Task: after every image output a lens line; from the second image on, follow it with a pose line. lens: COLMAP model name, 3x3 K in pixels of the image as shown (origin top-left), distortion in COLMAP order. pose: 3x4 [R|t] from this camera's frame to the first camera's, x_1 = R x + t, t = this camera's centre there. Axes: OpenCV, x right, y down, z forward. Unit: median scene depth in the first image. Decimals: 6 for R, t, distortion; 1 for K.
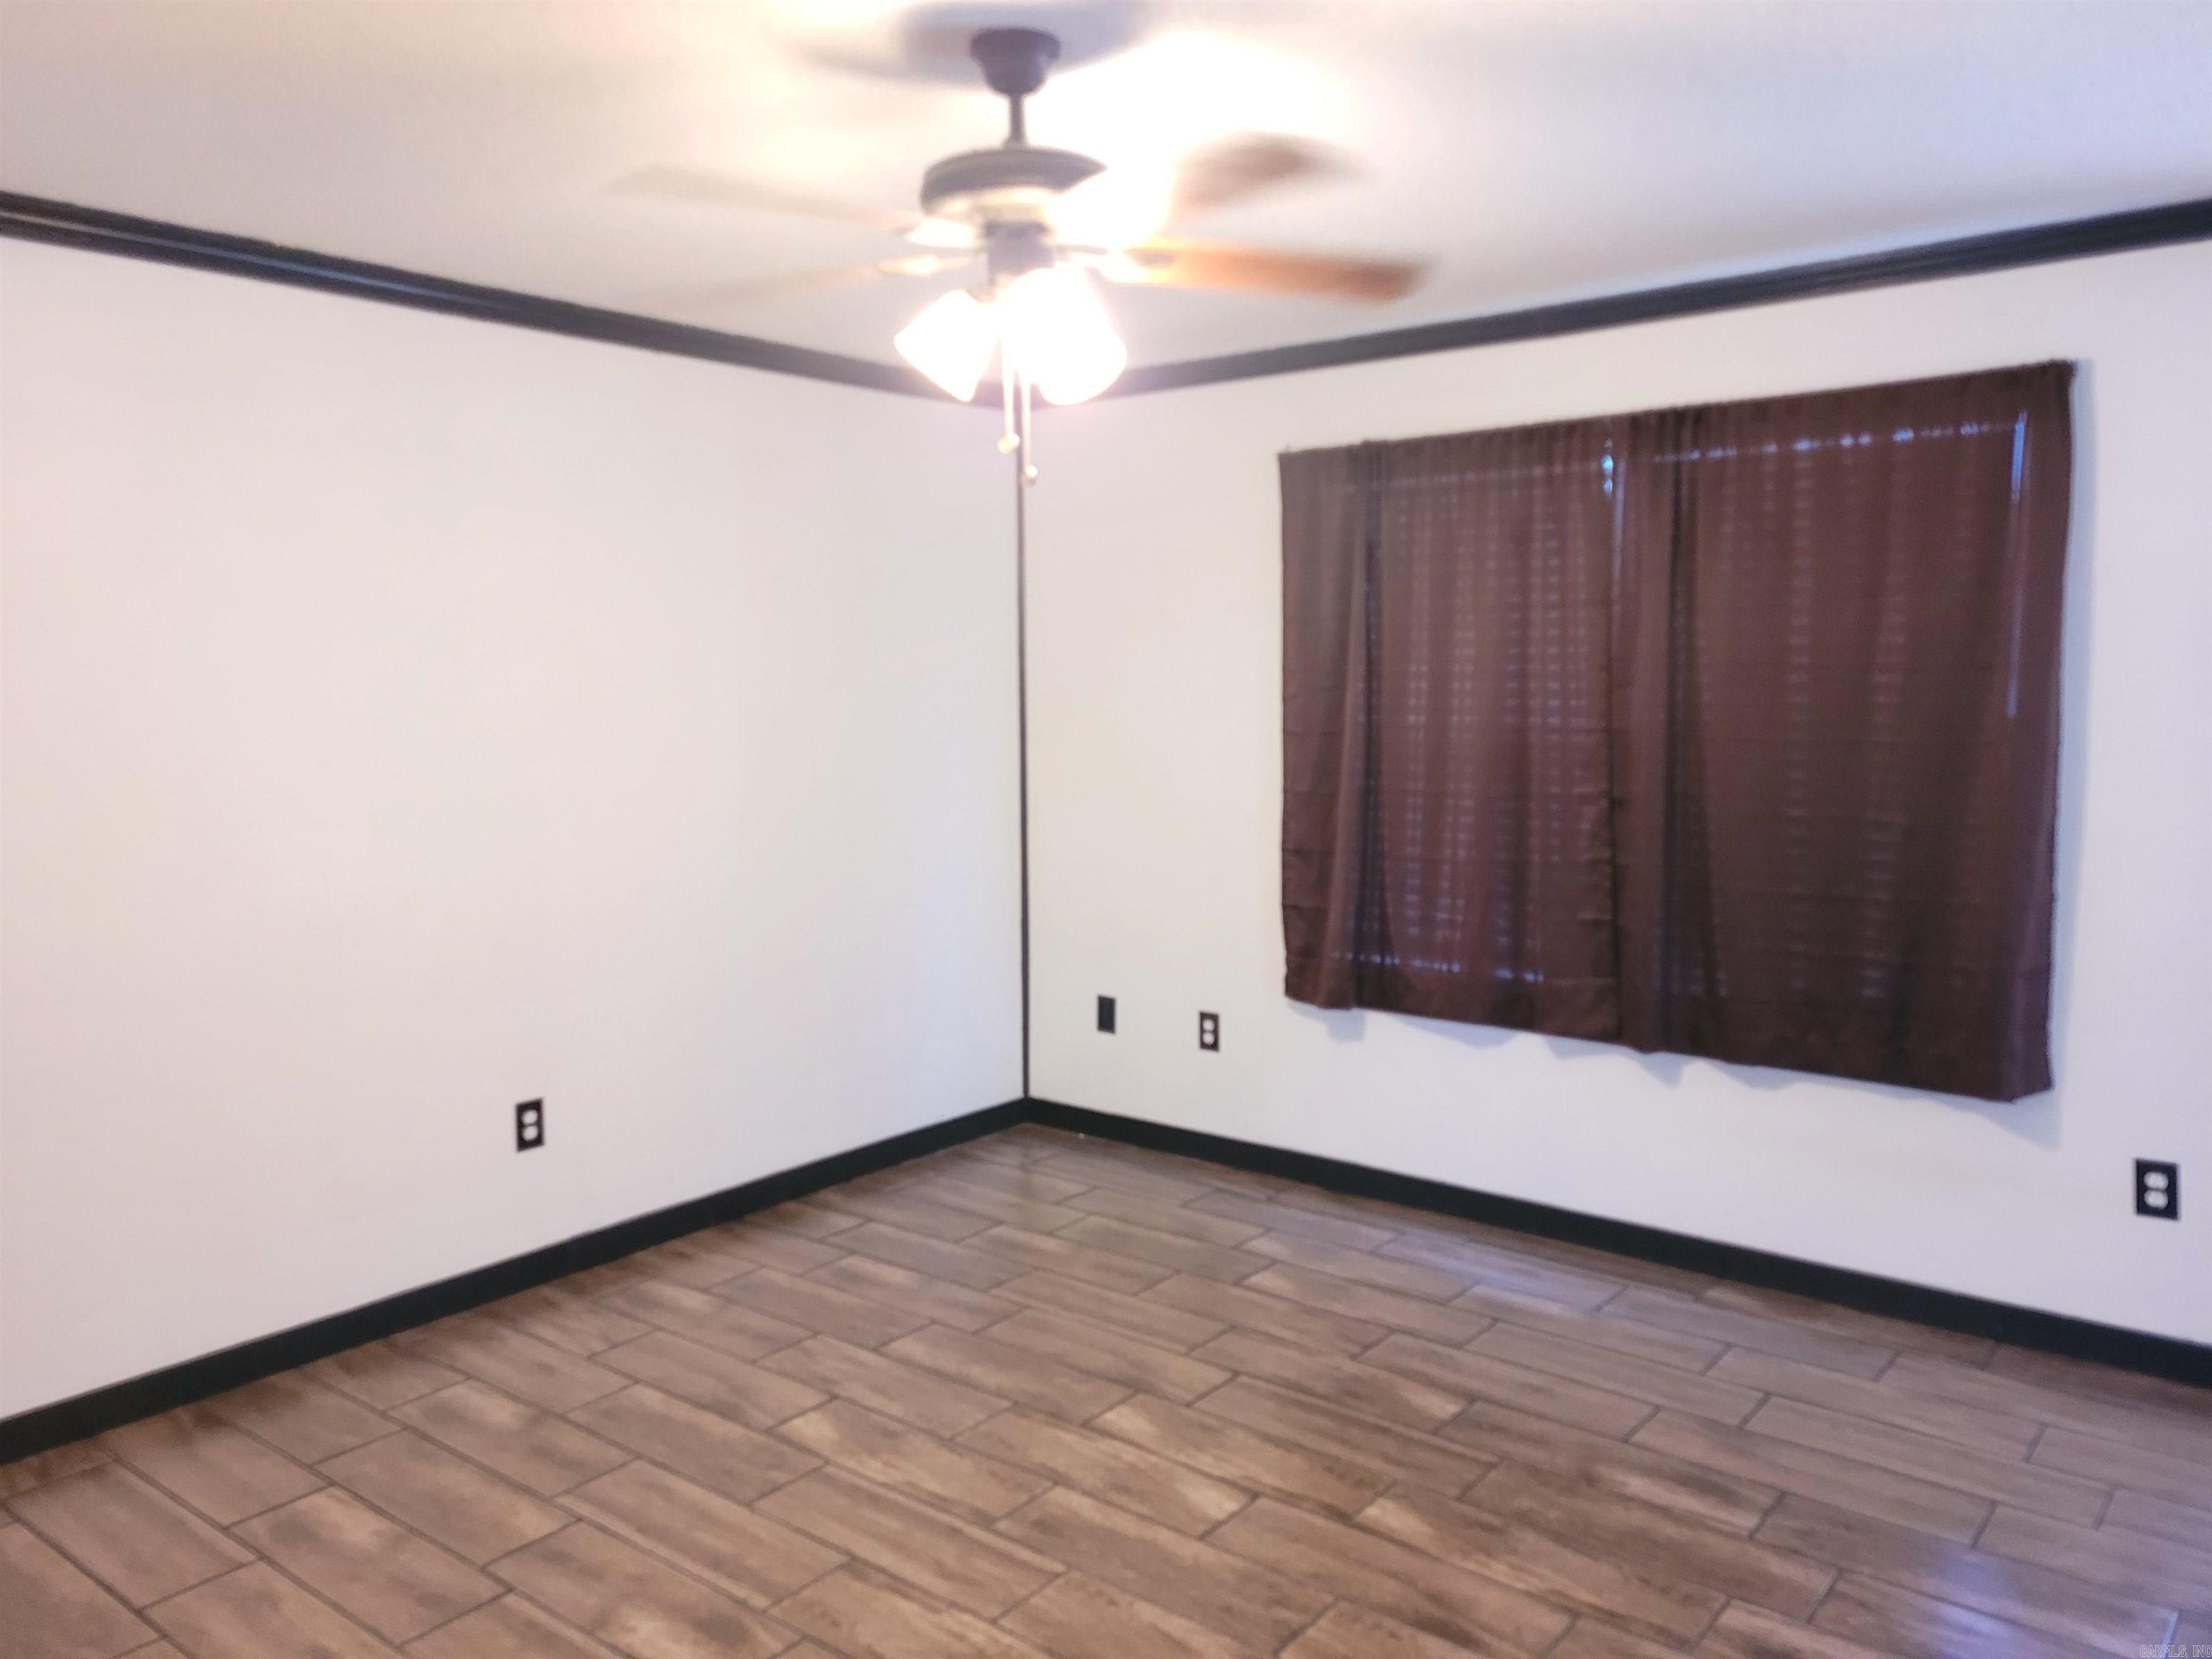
lens RADIAL K [[1660.0, 0, 1105.4], [0, 1660.0, 830.0], [0, 0, 1]] dist [0.068129, -0.035828]
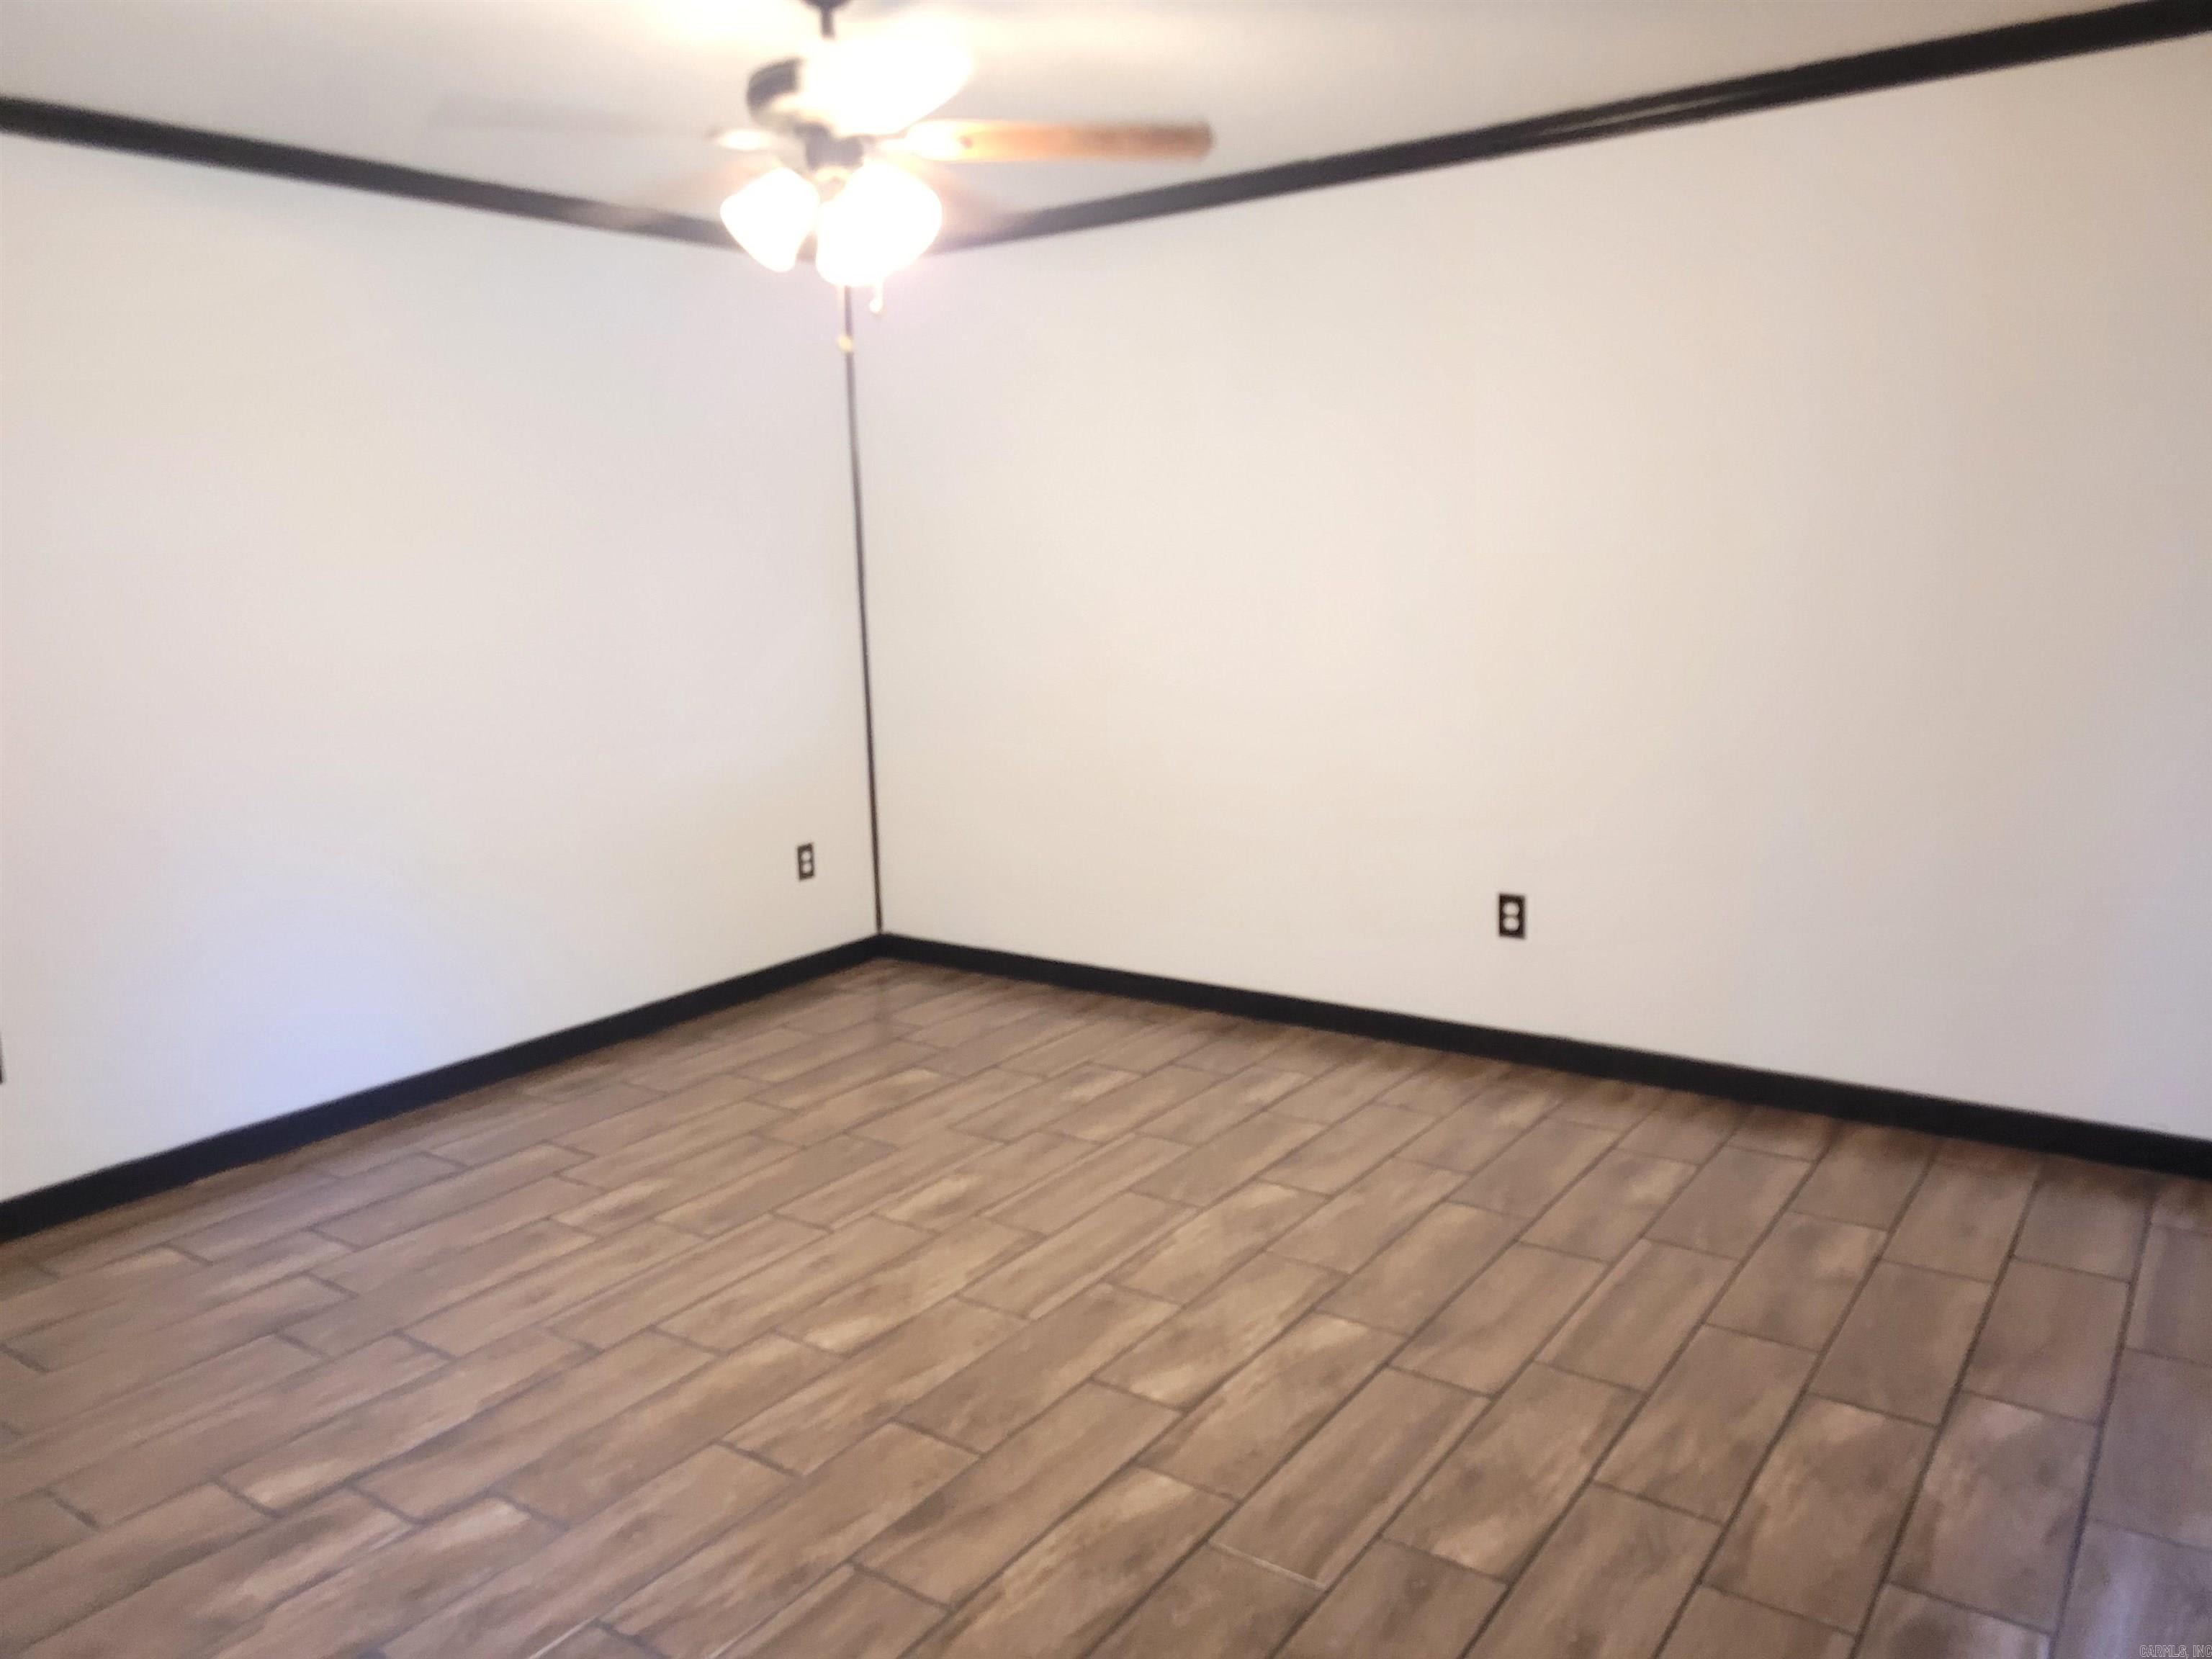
lens RADIAL K [[1660.0, 0, 1105.3], [0, 1660.0, 818.2], [0, 0, 1]] dist [0.068129, -0.035828]
pose [[0.041411, 0.174371, -0.983809, 0.865930], [-0.060636, 0.983277, 0.171725, -0.073768], [0.997301, 0.052543, 0.051292, 0.821507]]
